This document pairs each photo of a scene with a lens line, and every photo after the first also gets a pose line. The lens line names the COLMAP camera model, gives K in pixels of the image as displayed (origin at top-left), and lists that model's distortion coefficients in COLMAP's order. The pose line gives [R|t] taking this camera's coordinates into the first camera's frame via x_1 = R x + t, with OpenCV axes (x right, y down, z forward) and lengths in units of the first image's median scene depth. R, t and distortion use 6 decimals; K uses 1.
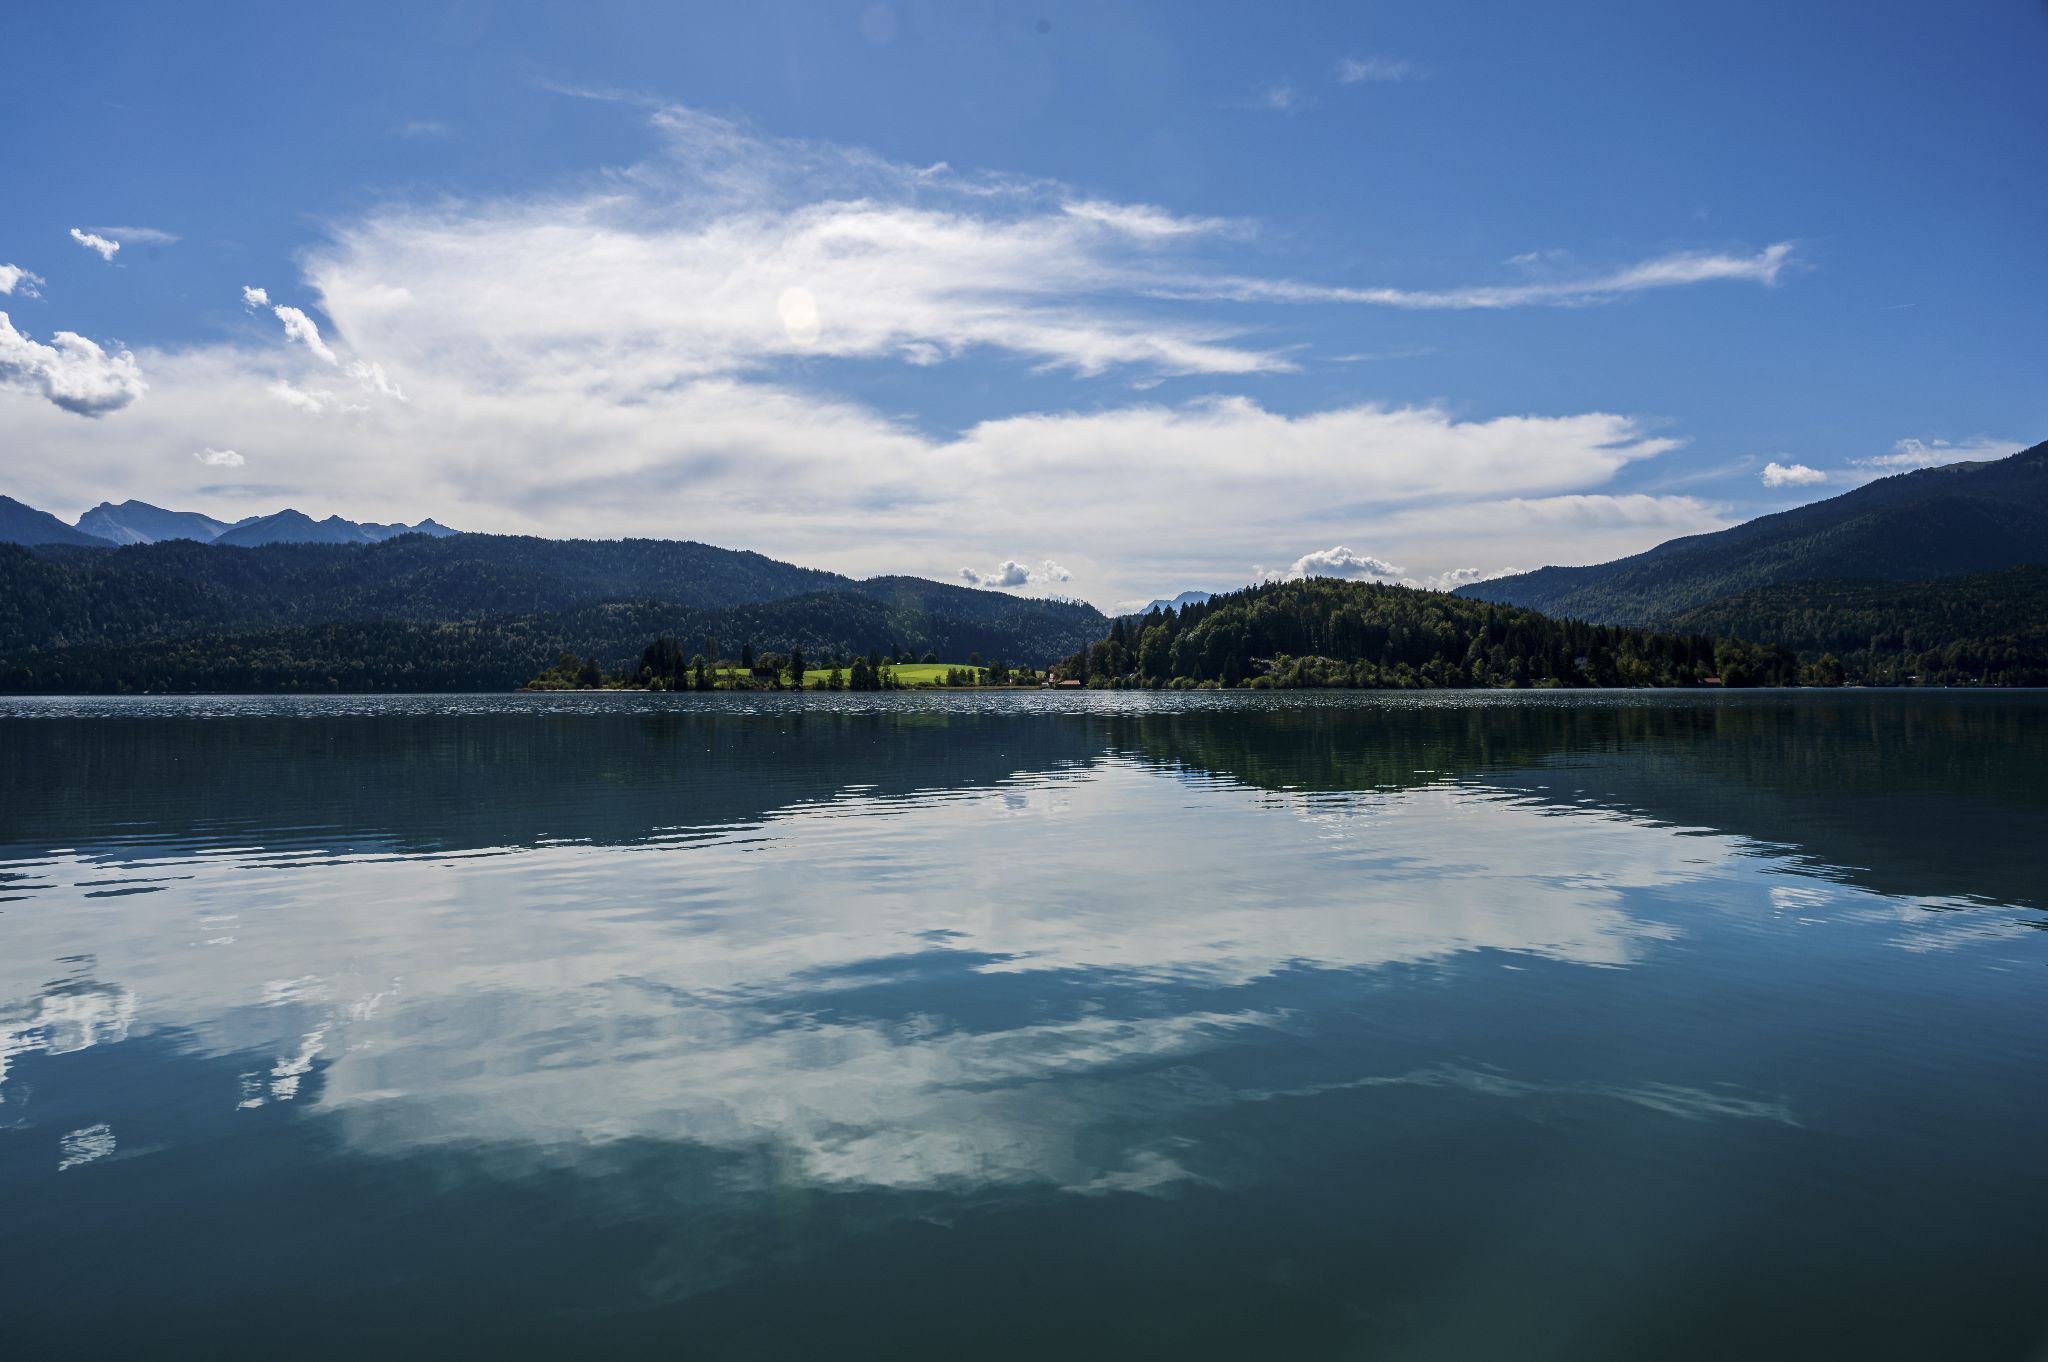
lens RADIAL K [[1400.0, 0, 1040.7], [0, 1400.0, 670.8], [0, 0, 1]] dist [-0.005501, -0.000973]
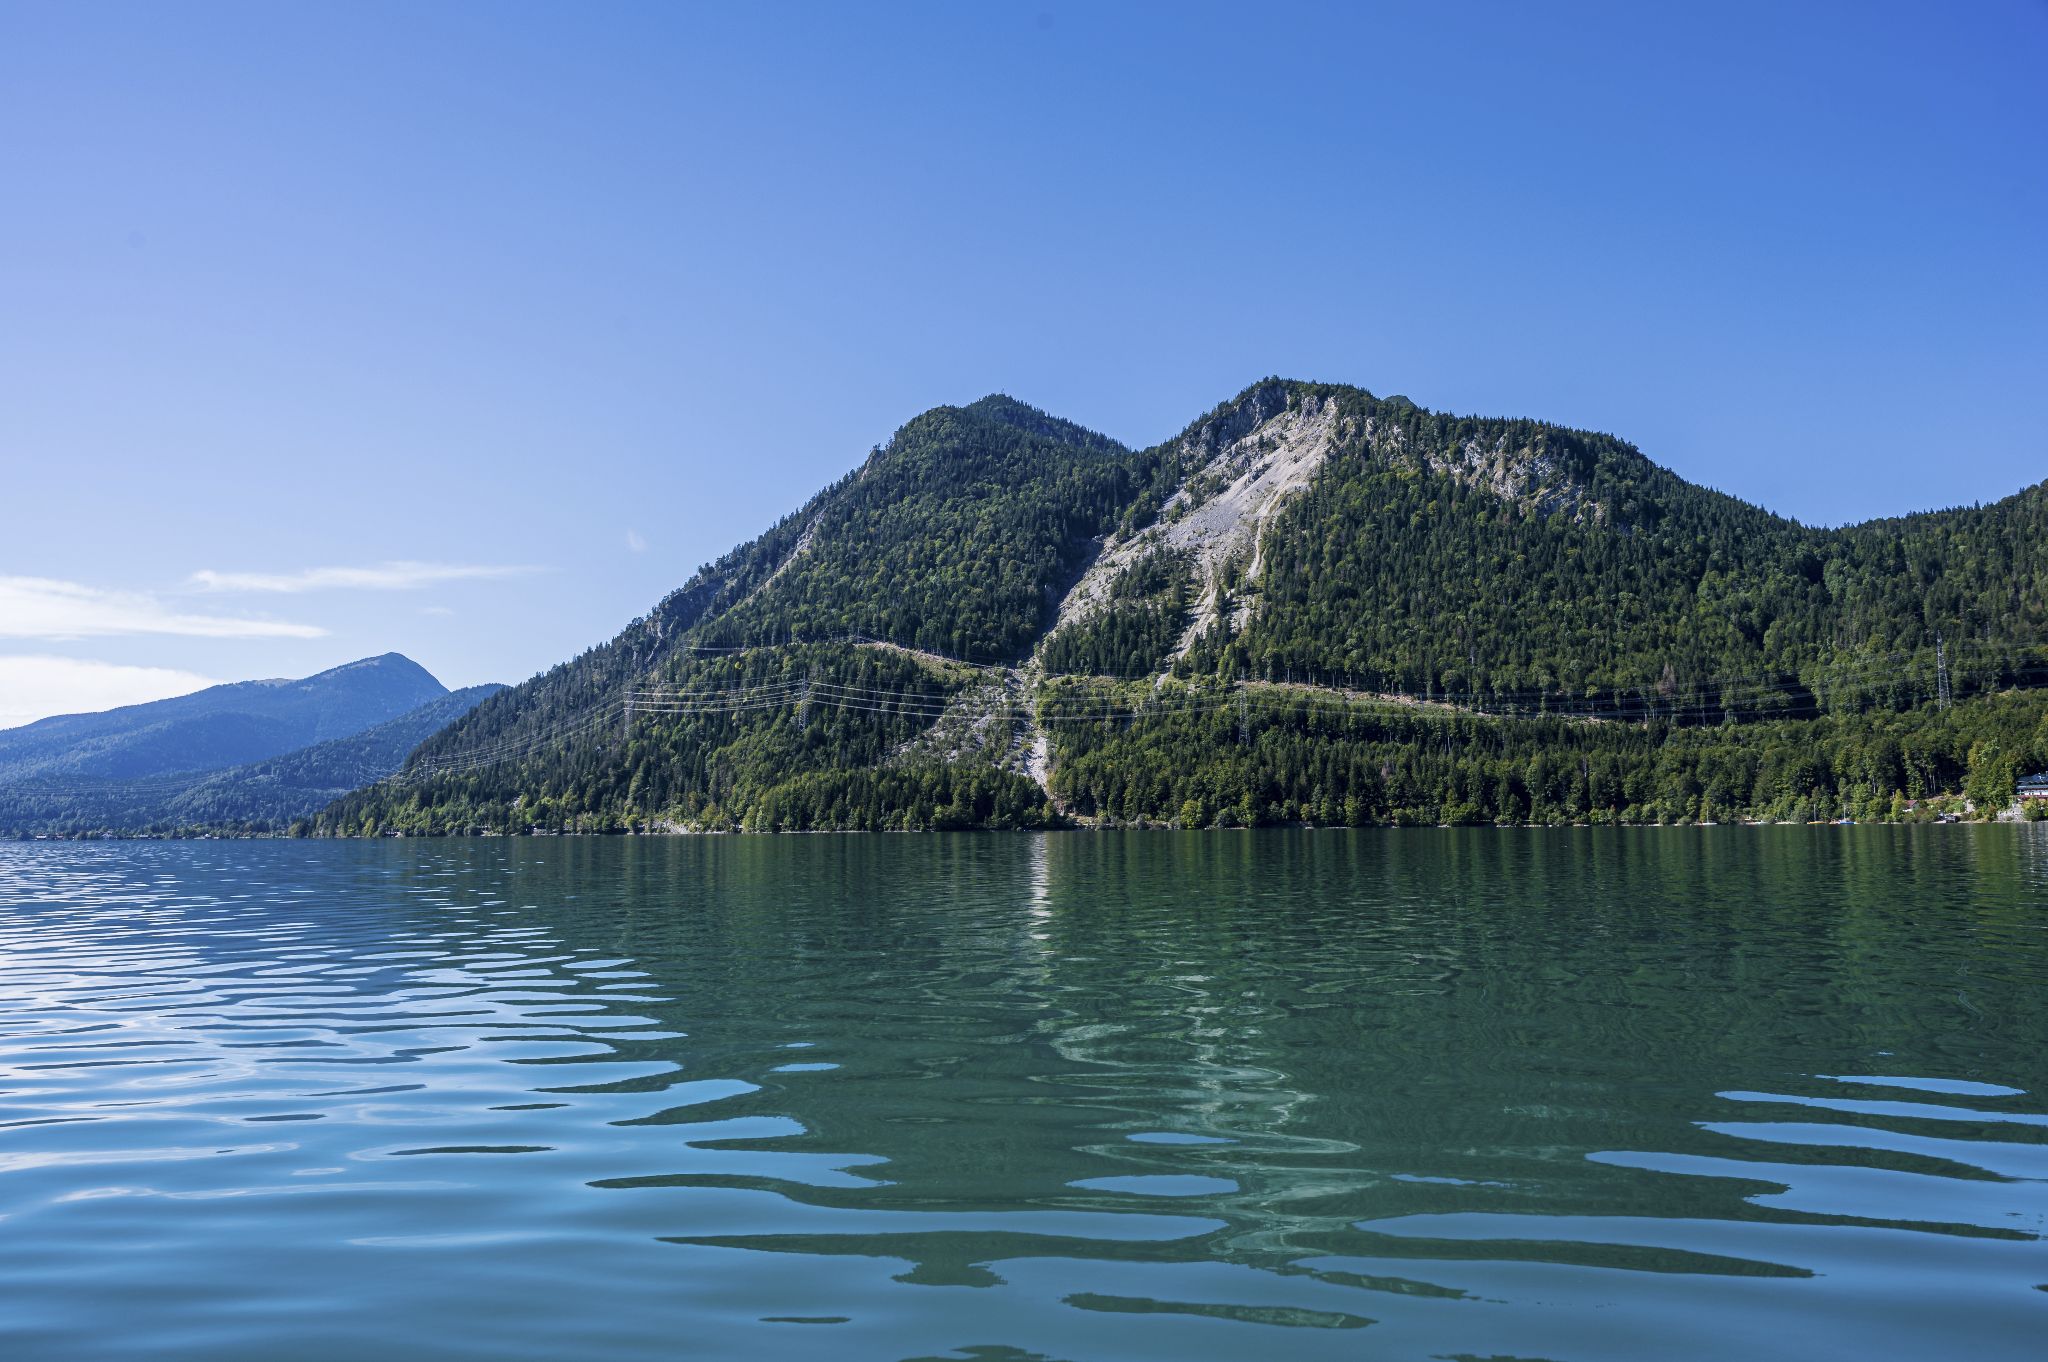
lens RADIAL K [[1441.0, 0, 1031.4], [0, 1441.0, 656.3], [0, 0, 1]] dist [-0.005532, 0.003650]
pose [[0.565820, 0.097170, 0.818783, -0.252866], [-0.002493, 0.993229, -0.116150, -0.010511], [-0.824525, 0.063679, 0.562230, -1.083580]]
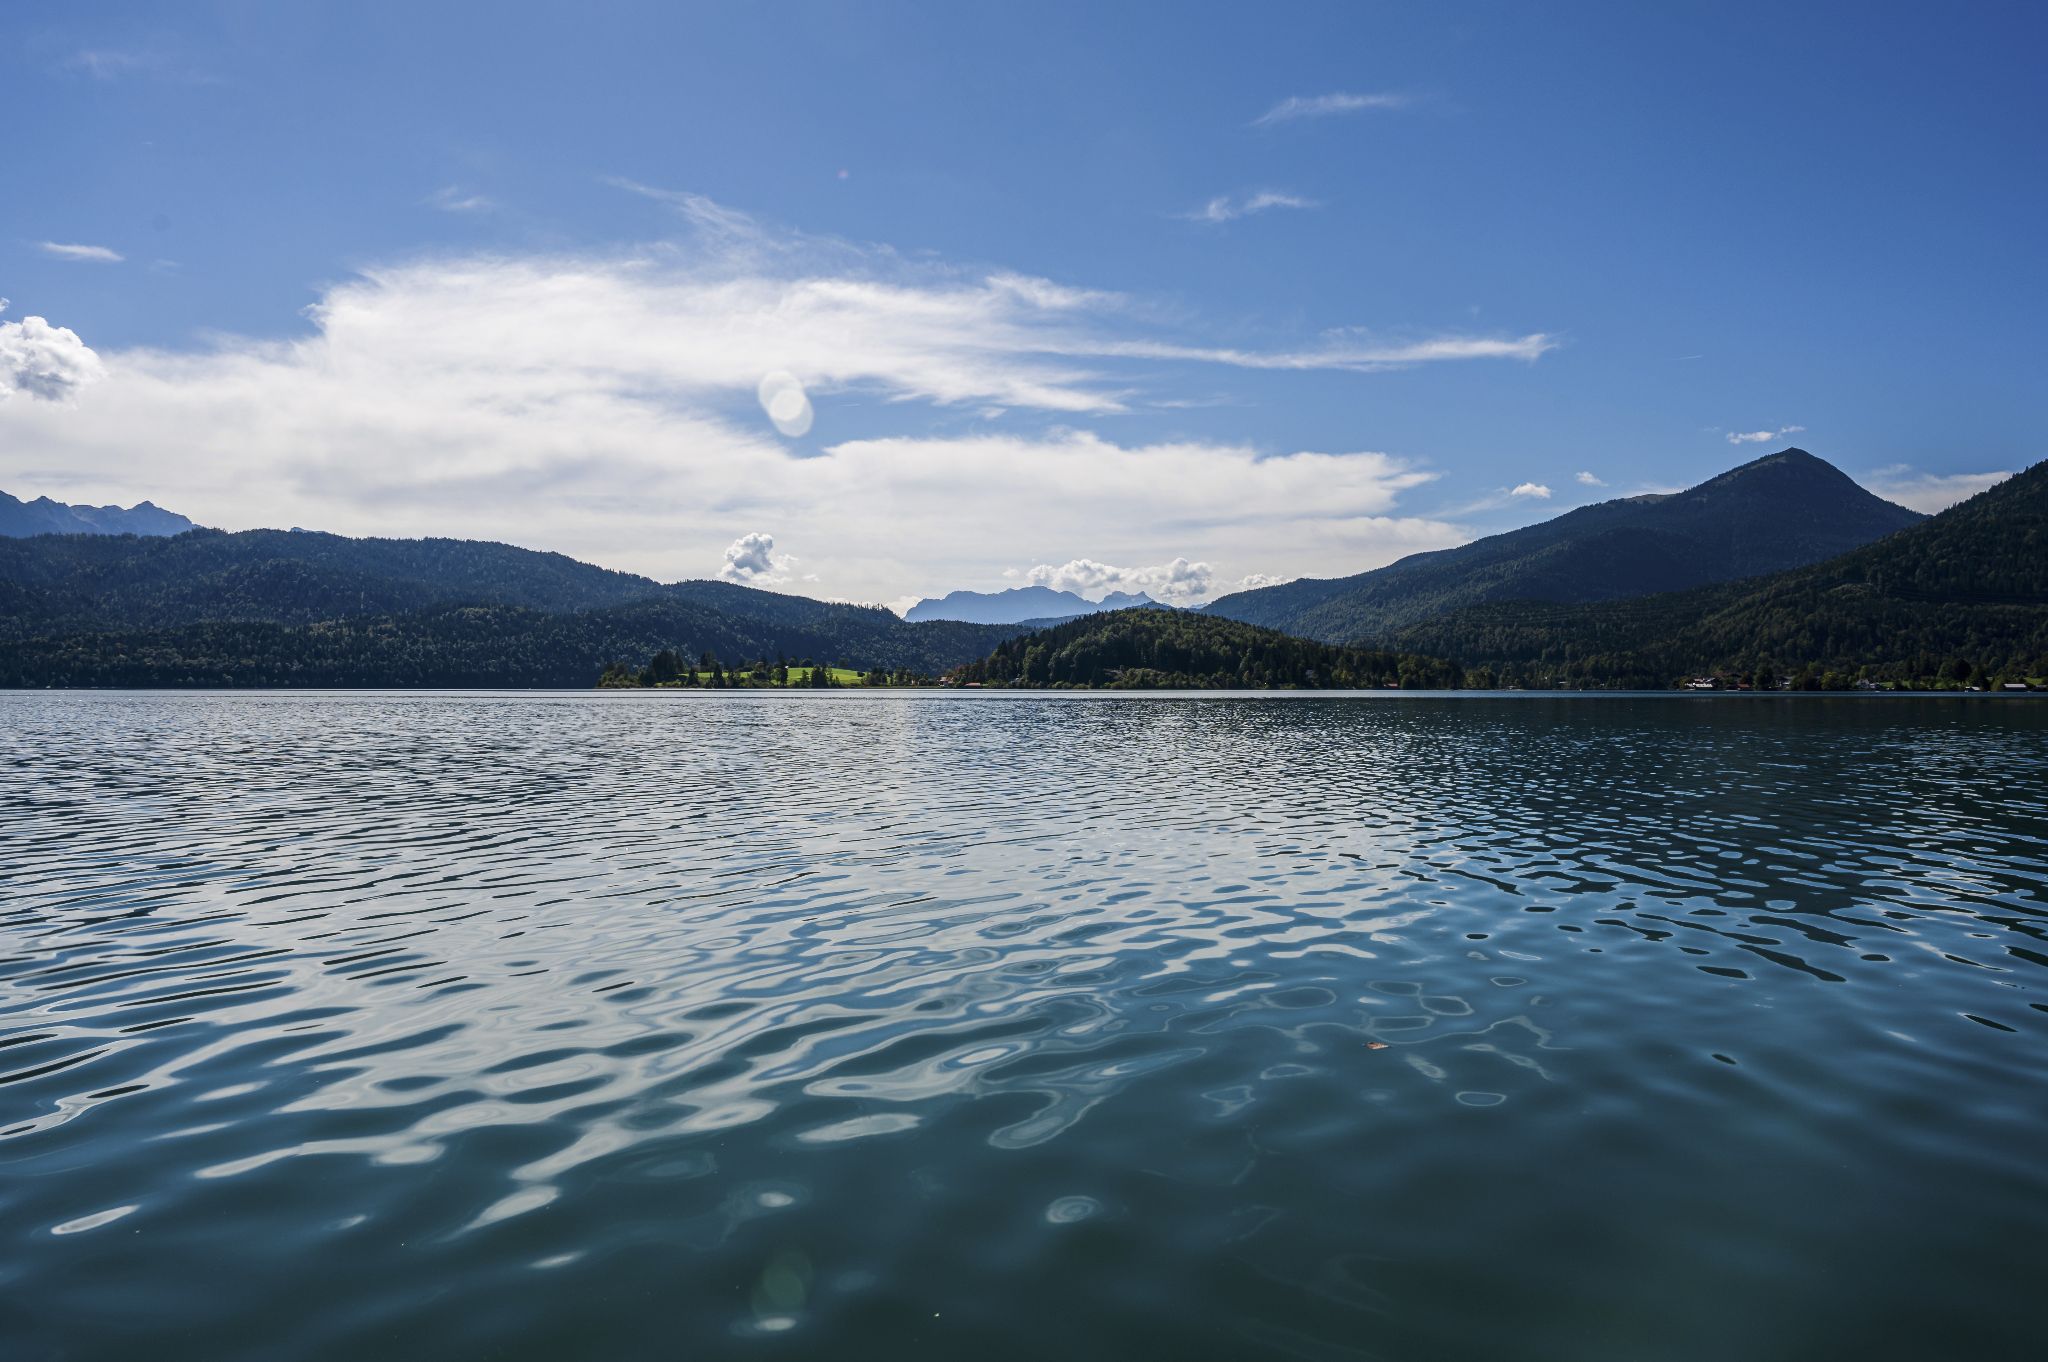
lens RADIAL K [[1429.2, 0, 1051.4], [0, 1429.2, 668.6], [0, 0, 1]] dist [-0.000866, -0.003651]
pose [[0.984997, 0.007058, 0.172426, -0.051962], [-0.006822, 0.999975, -0.001956, -0.001837], [-0.172436, 0.000750, 0.985020, -0.156879]]
